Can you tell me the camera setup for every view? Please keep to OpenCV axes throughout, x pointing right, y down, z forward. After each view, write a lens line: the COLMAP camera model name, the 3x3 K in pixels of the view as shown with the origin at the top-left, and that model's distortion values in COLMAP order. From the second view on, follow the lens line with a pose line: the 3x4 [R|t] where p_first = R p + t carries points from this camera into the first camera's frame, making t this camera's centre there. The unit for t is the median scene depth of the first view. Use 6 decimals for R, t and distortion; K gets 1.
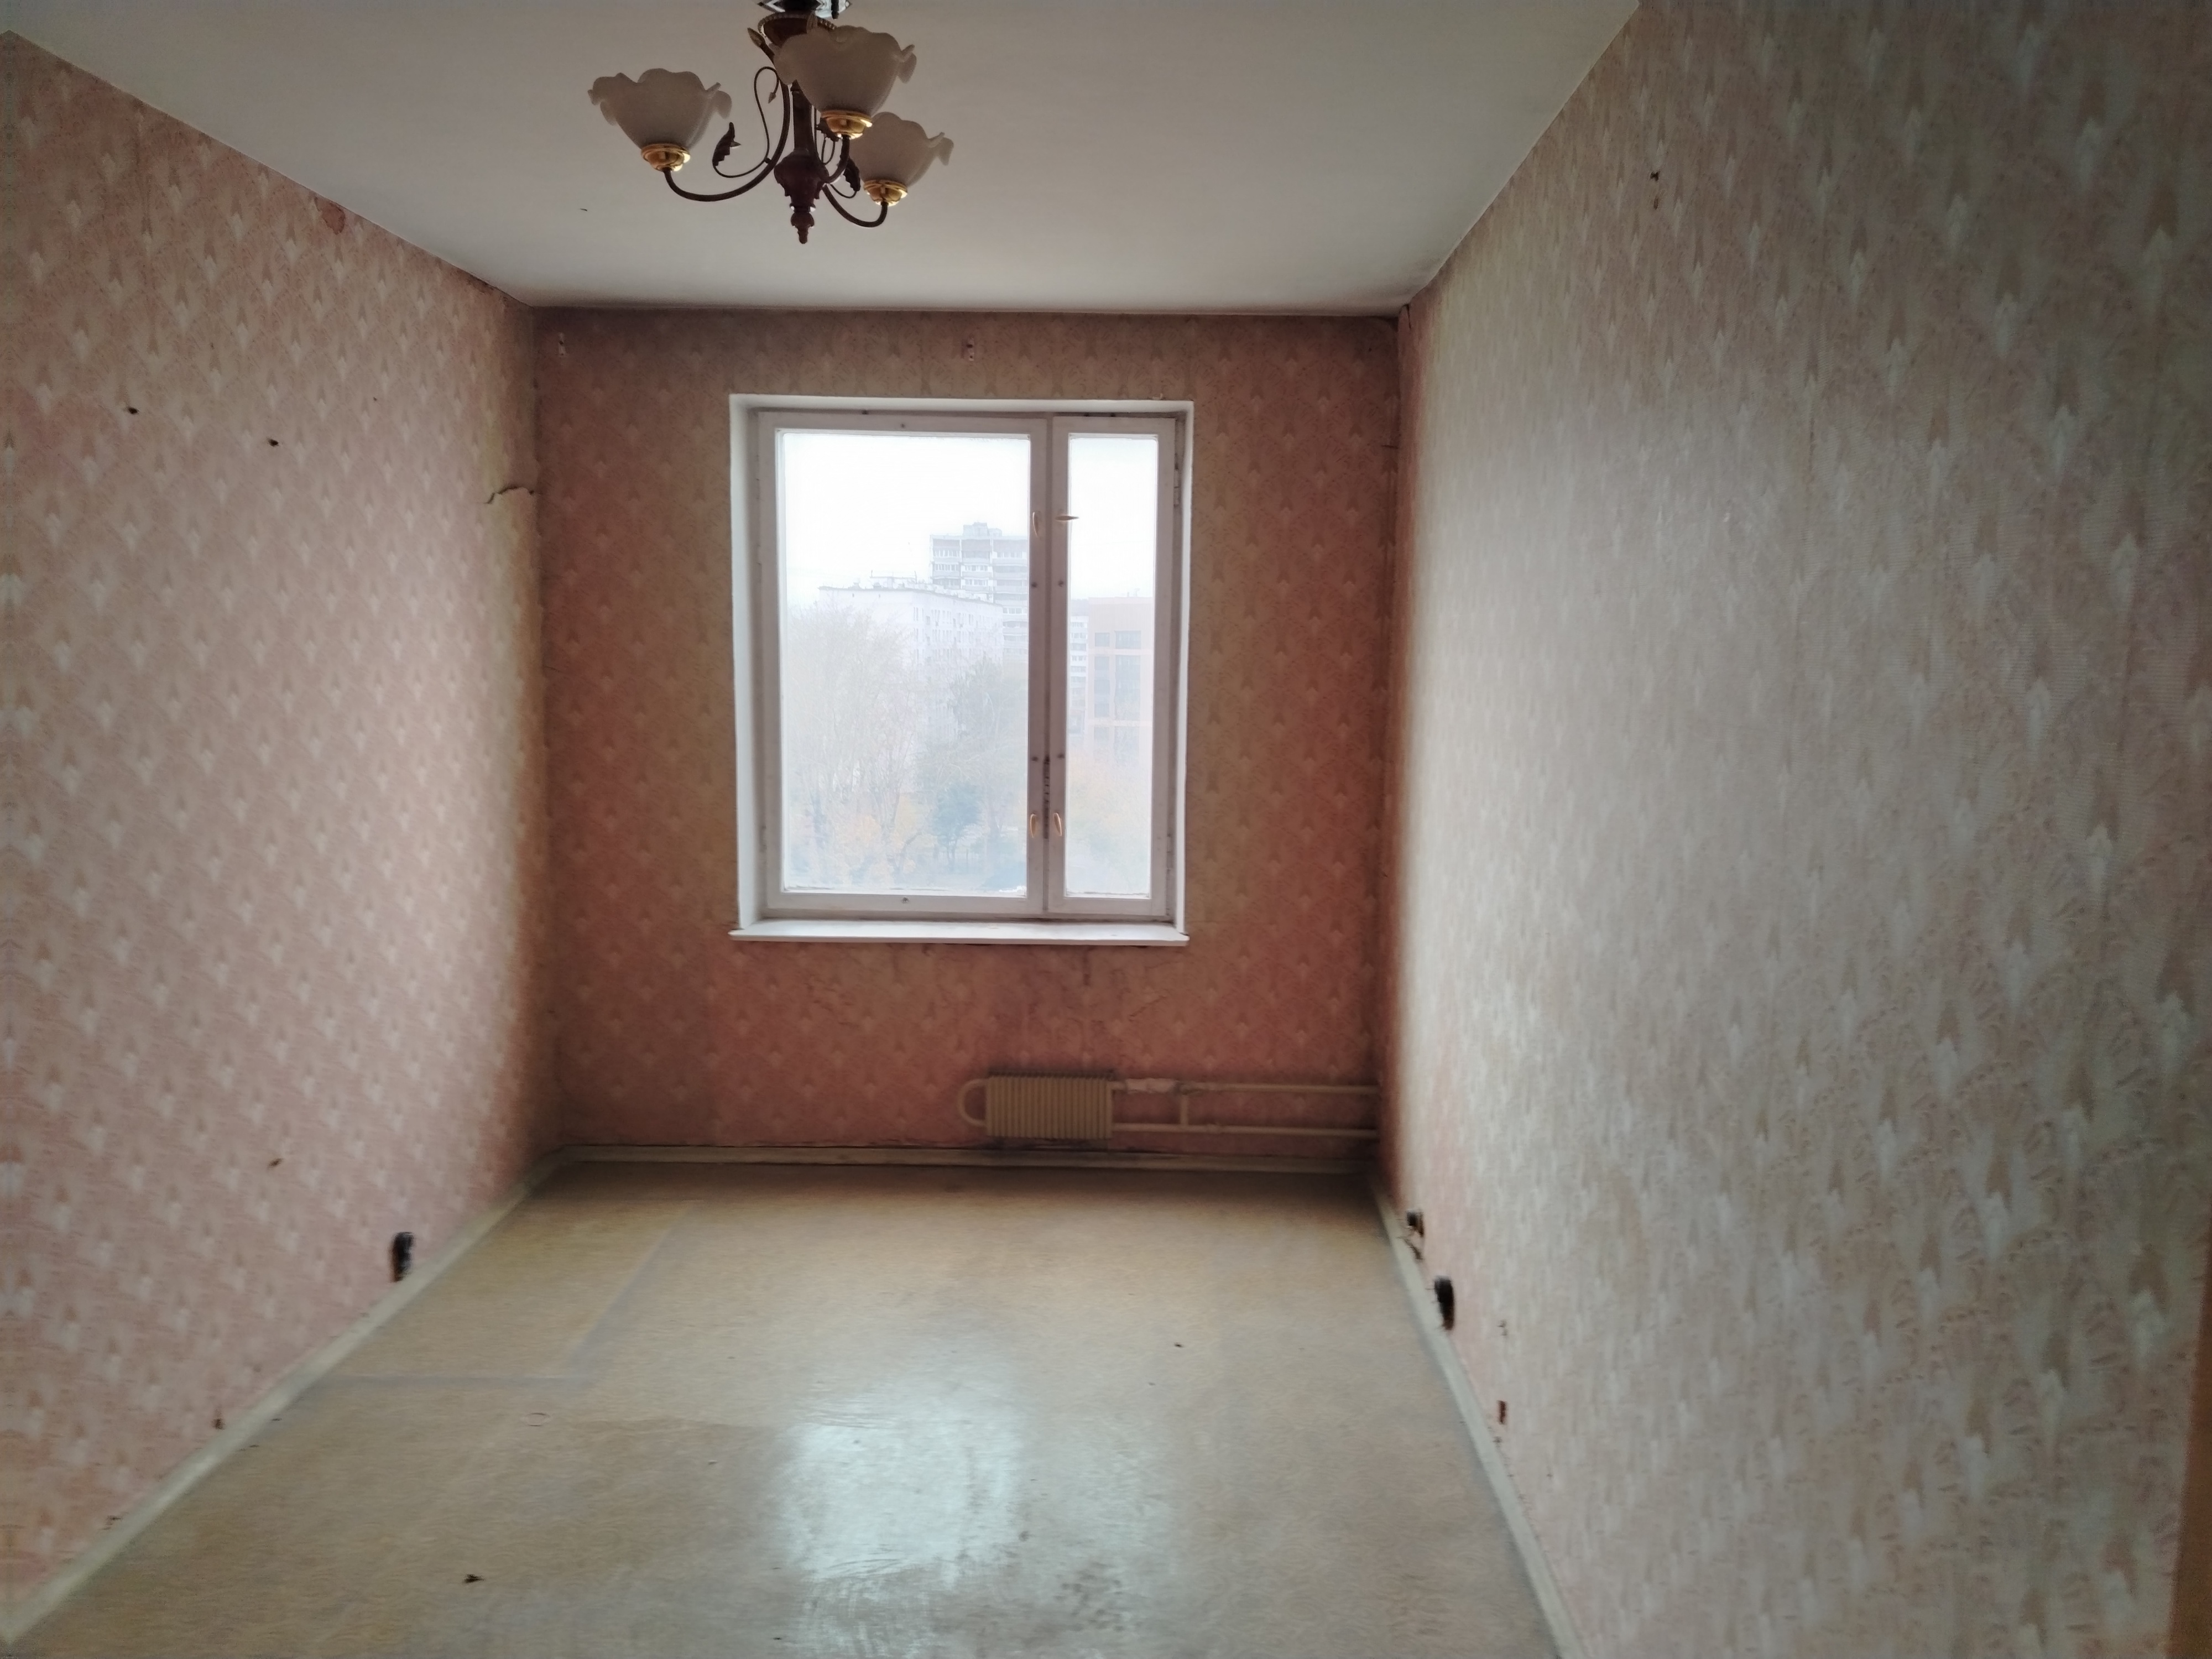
lens RADIAL K [[1662.7, 0, 1110.3], [0, 1662.7, 838.8], [0, 0, 1]] dist [-0.009192, 0.000035]
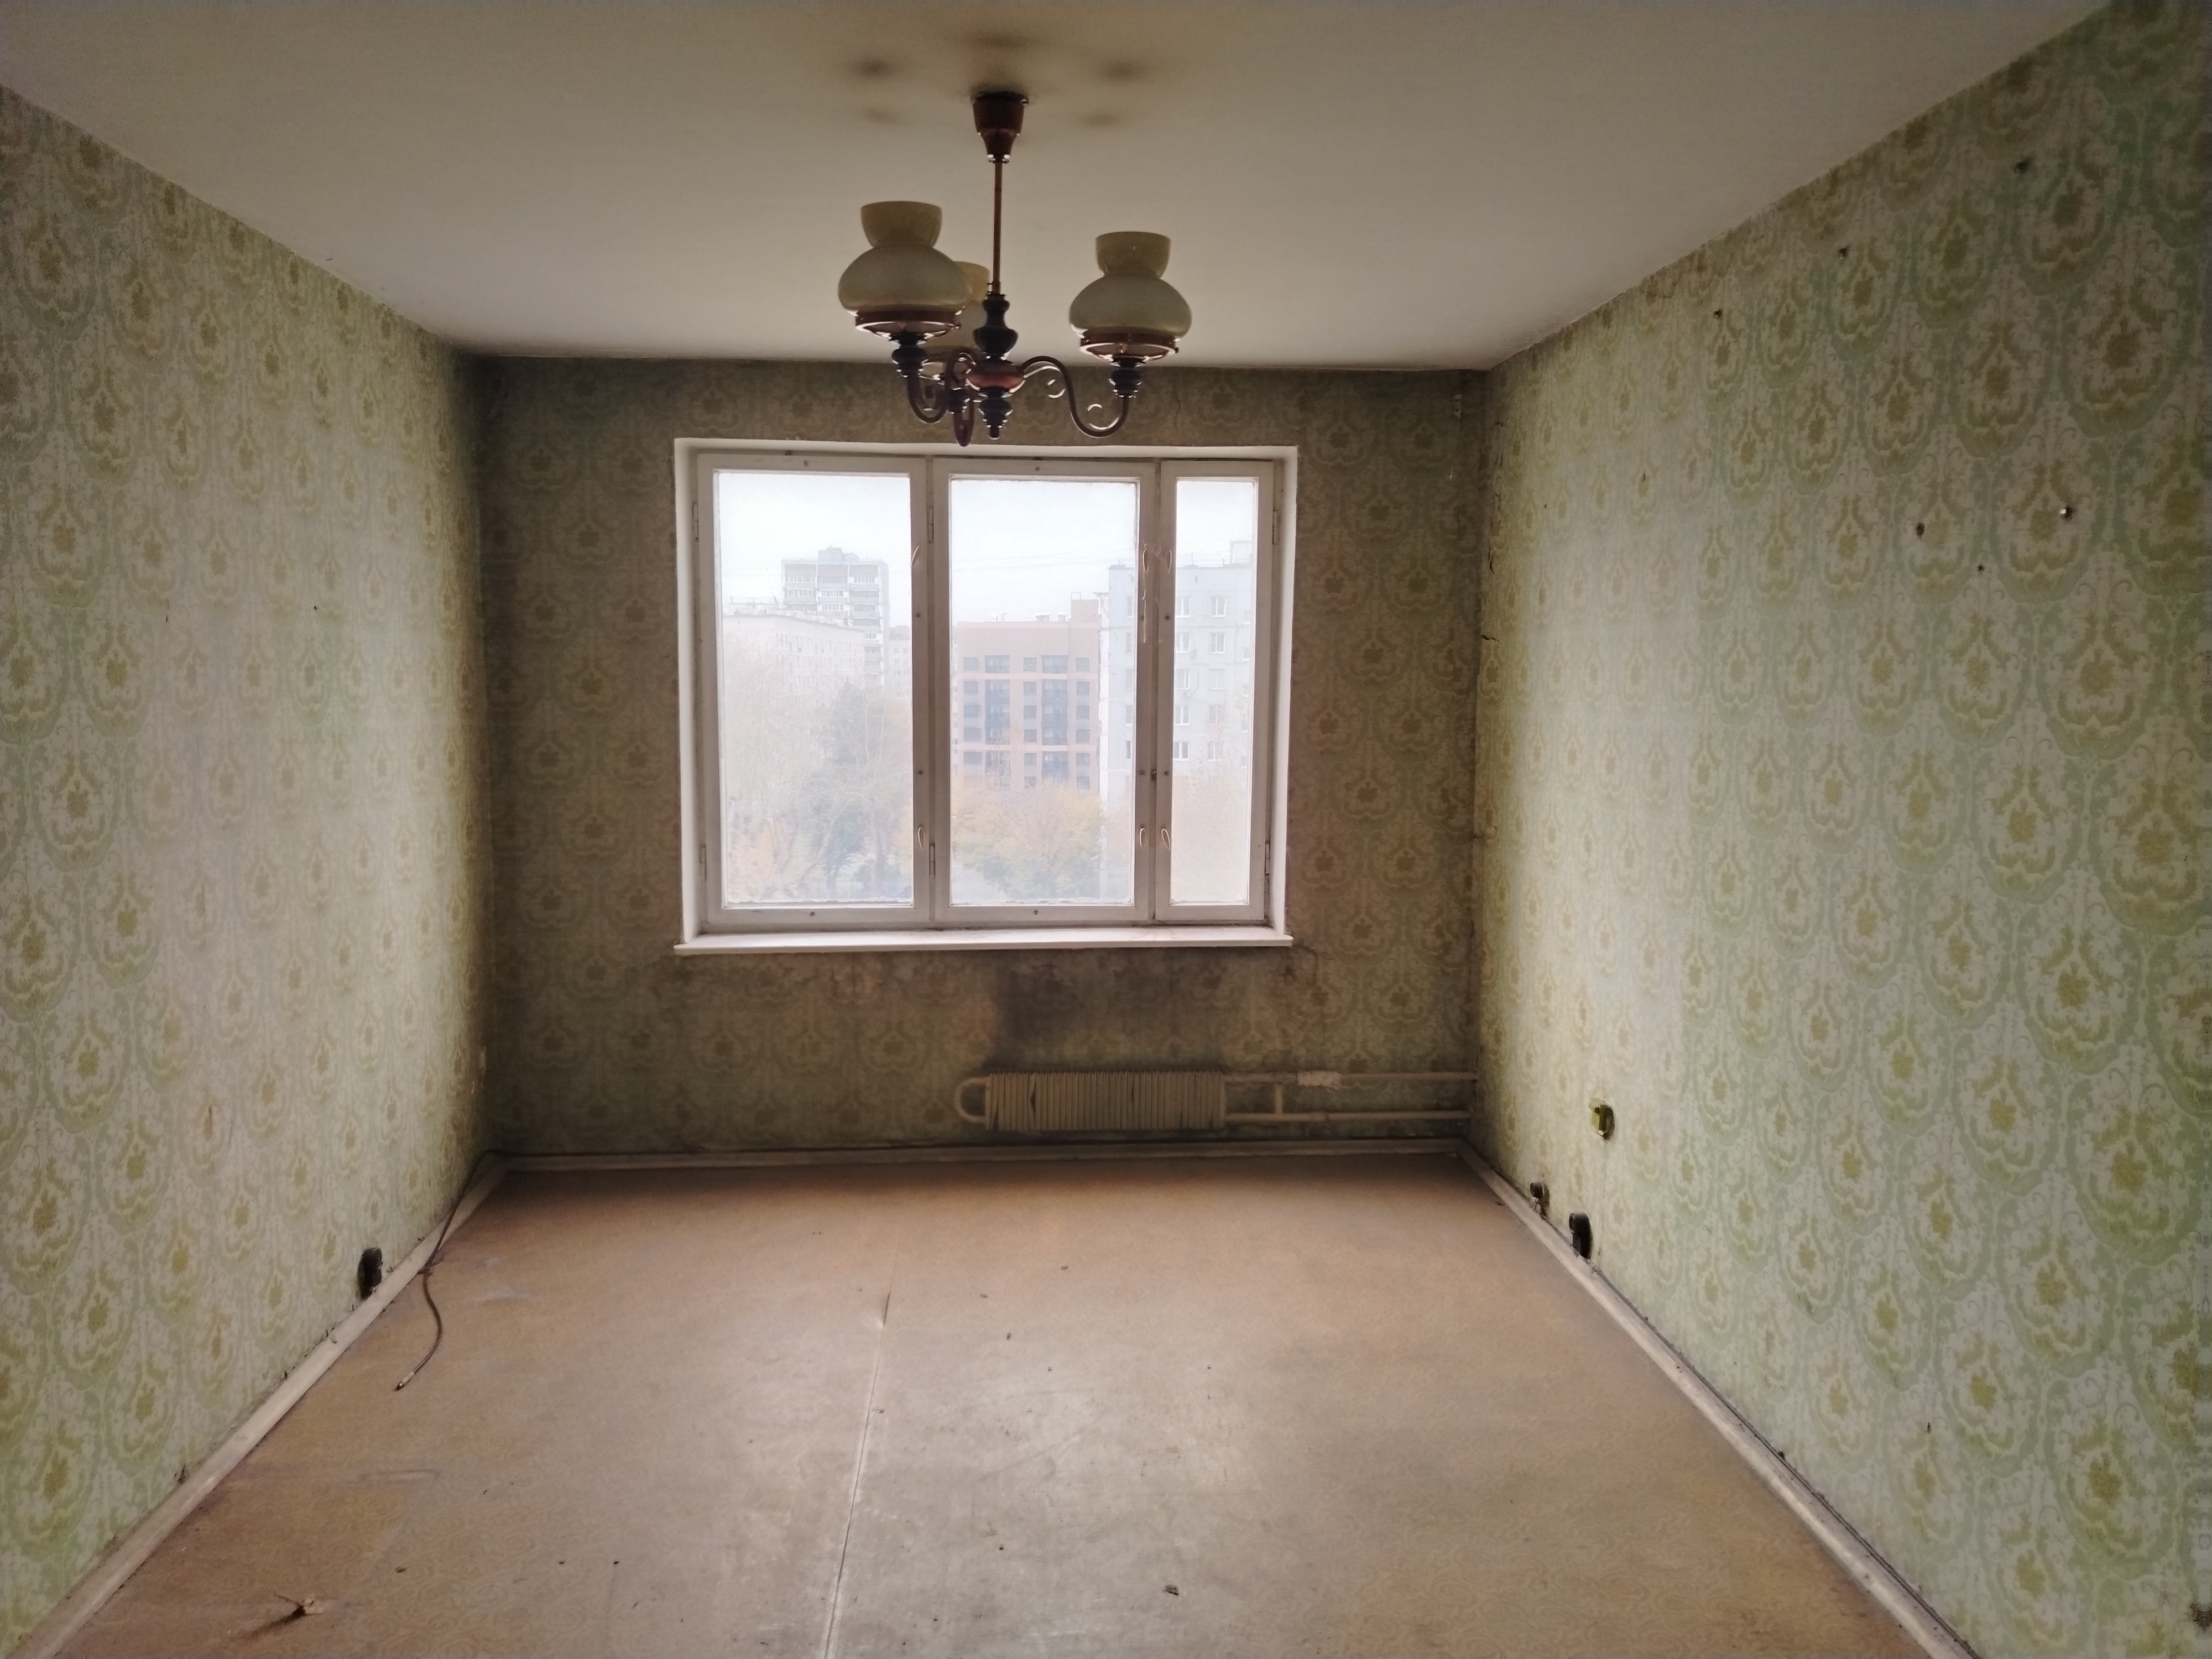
lens RADIAL K [[1547.7, 0, 1104.7], [0, 1547.7, 813.7], [0, 0, 1]] dist [0.011696, -0.004737]
pose [[0.995946, -0.019578, 0.087791, -0.138377], [0.021562, 0.999532, -0.021705, -0.002571], [-0.087325, 0.023510, 0.995902, 0.000496]]
